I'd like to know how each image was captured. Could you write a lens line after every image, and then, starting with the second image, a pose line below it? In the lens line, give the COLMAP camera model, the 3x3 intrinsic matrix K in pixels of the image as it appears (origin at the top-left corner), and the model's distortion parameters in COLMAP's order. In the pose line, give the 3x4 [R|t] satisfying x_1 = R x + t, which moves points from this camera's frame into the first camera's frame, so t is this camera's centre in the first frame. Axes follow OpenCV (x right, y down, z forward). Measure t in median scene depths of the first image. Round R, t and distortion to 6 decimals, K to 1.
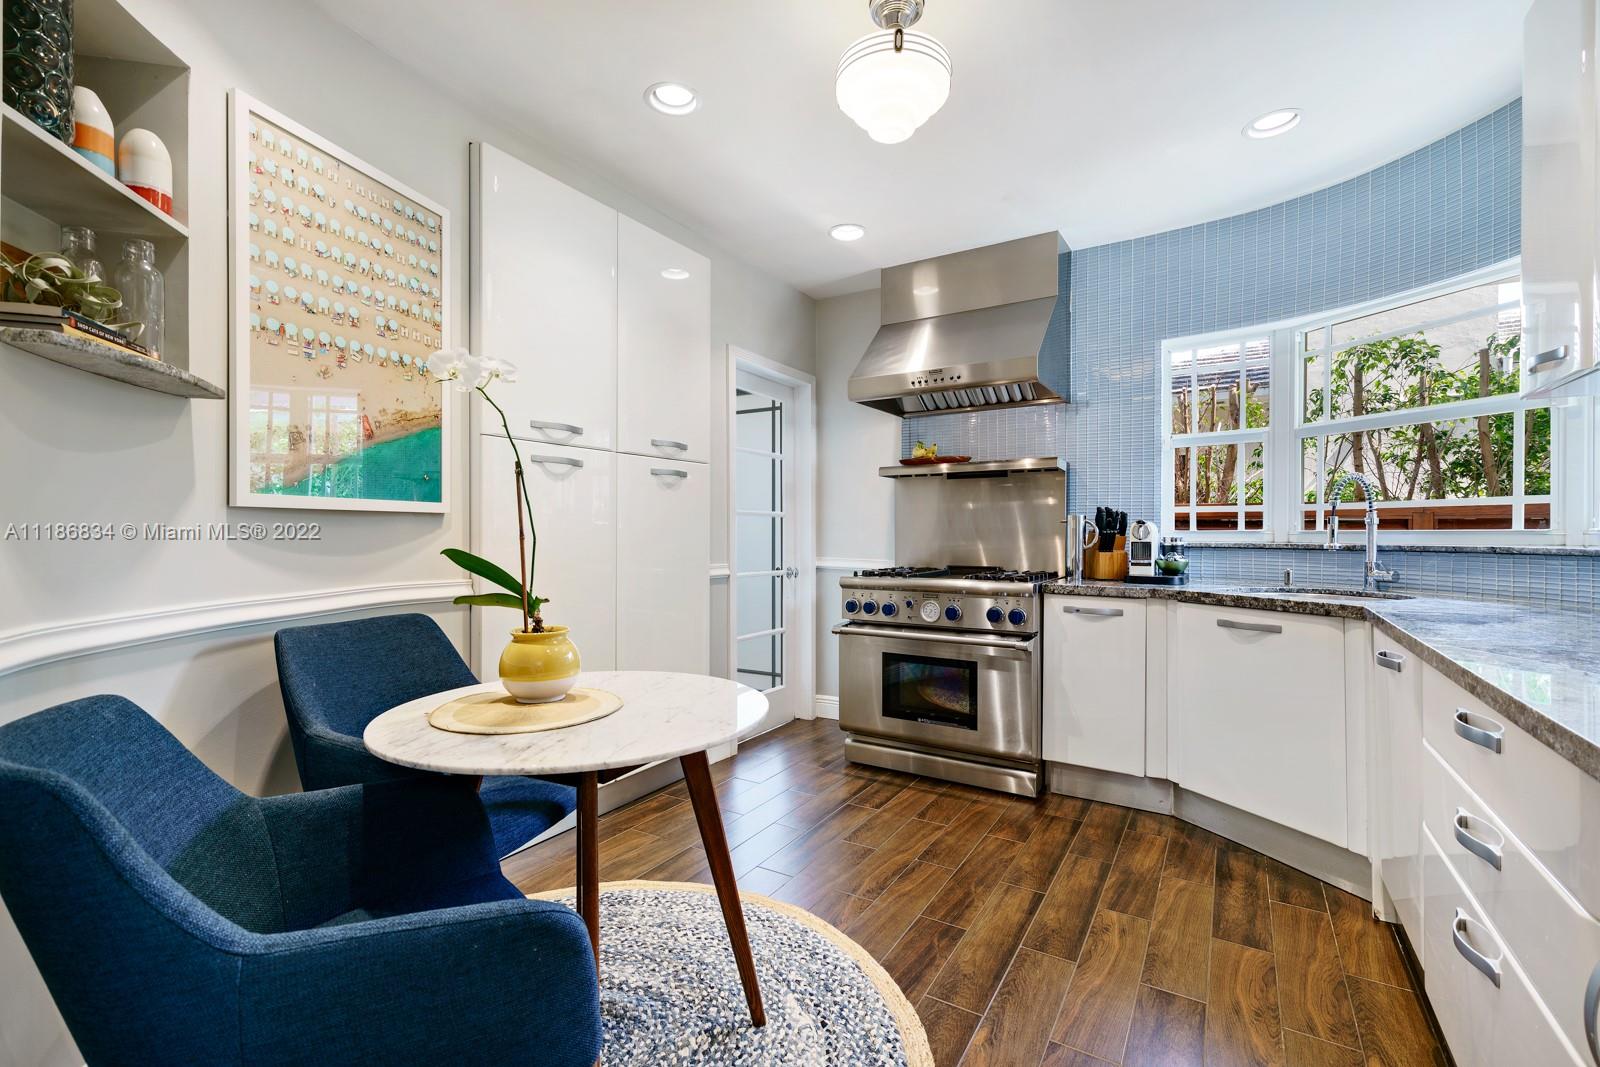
lens RADIAL K [[717.8, 0, 798.4], [0, 717.8, 533.0], [0, 0, 1]] dist [0.005964, 0.000929]
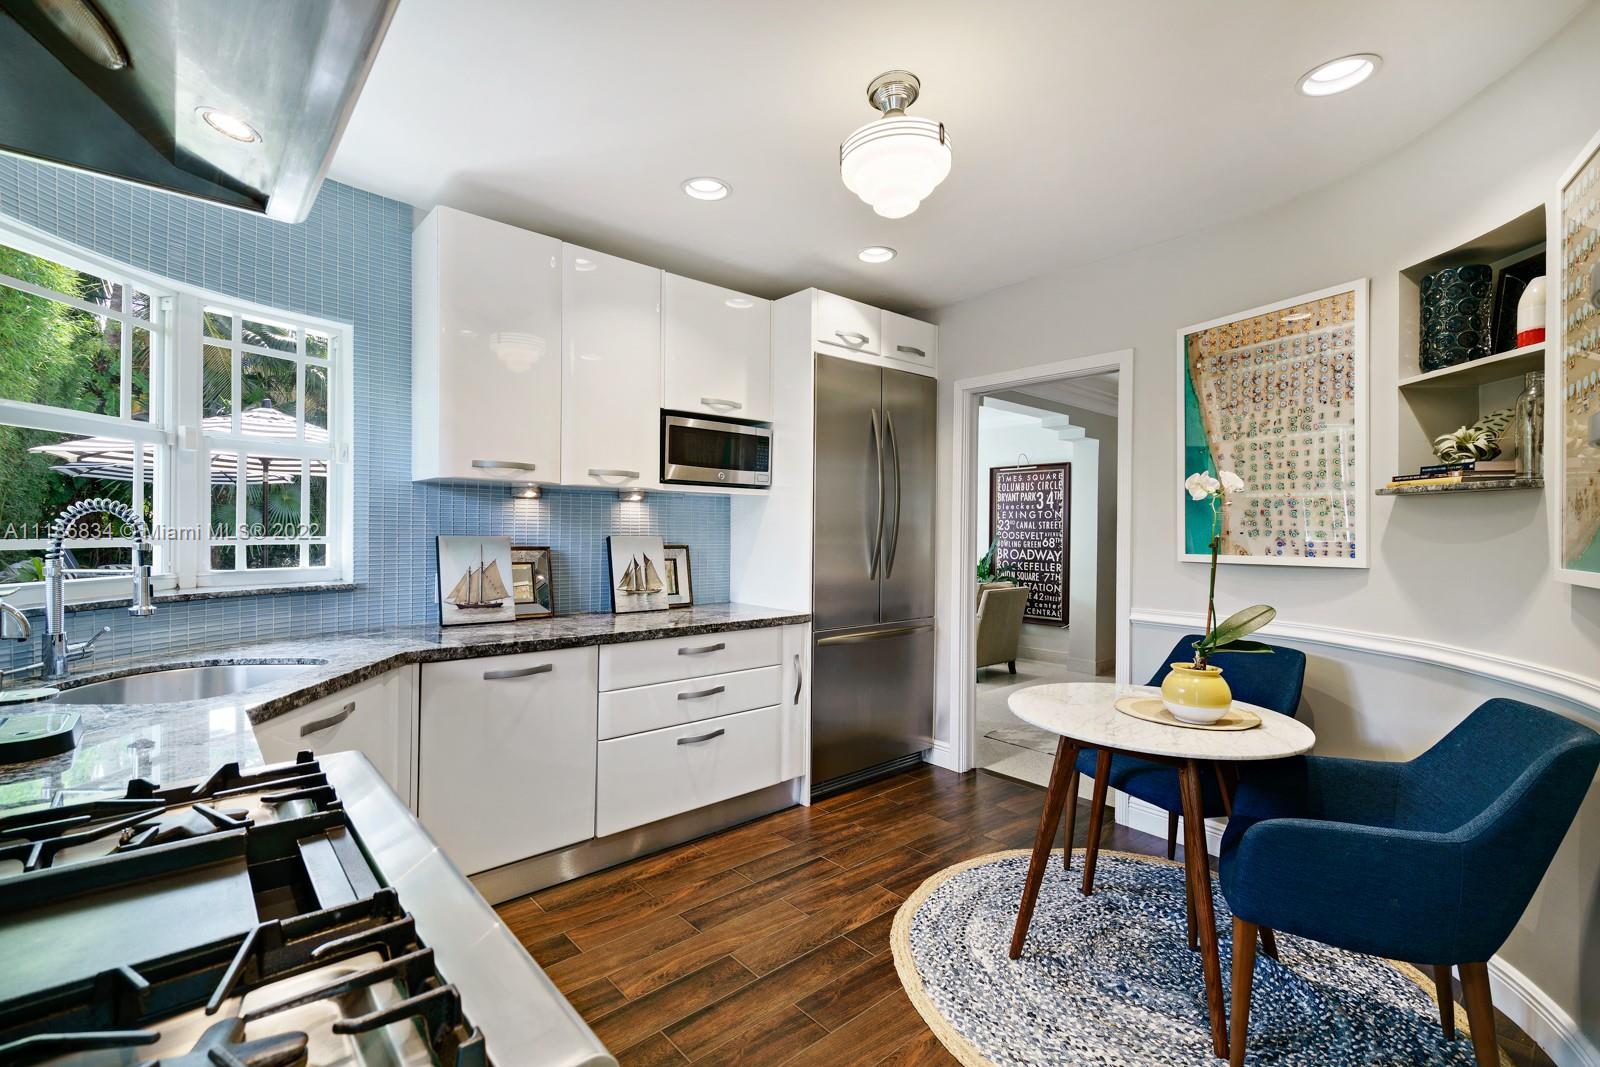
lens RADIAL K [[717.8, 0, 793.5], [0, 717.8, 529.4], [0, 0, 1]] dist [0.005964, 0.000929]
pose [[-0.956471, -0.013136, 0.291530, -0.035866], [-0.012033, 0.999912, 0.005578, -0.087378], [-0.291578, 0.001827, -0.956545, 2.045098]]
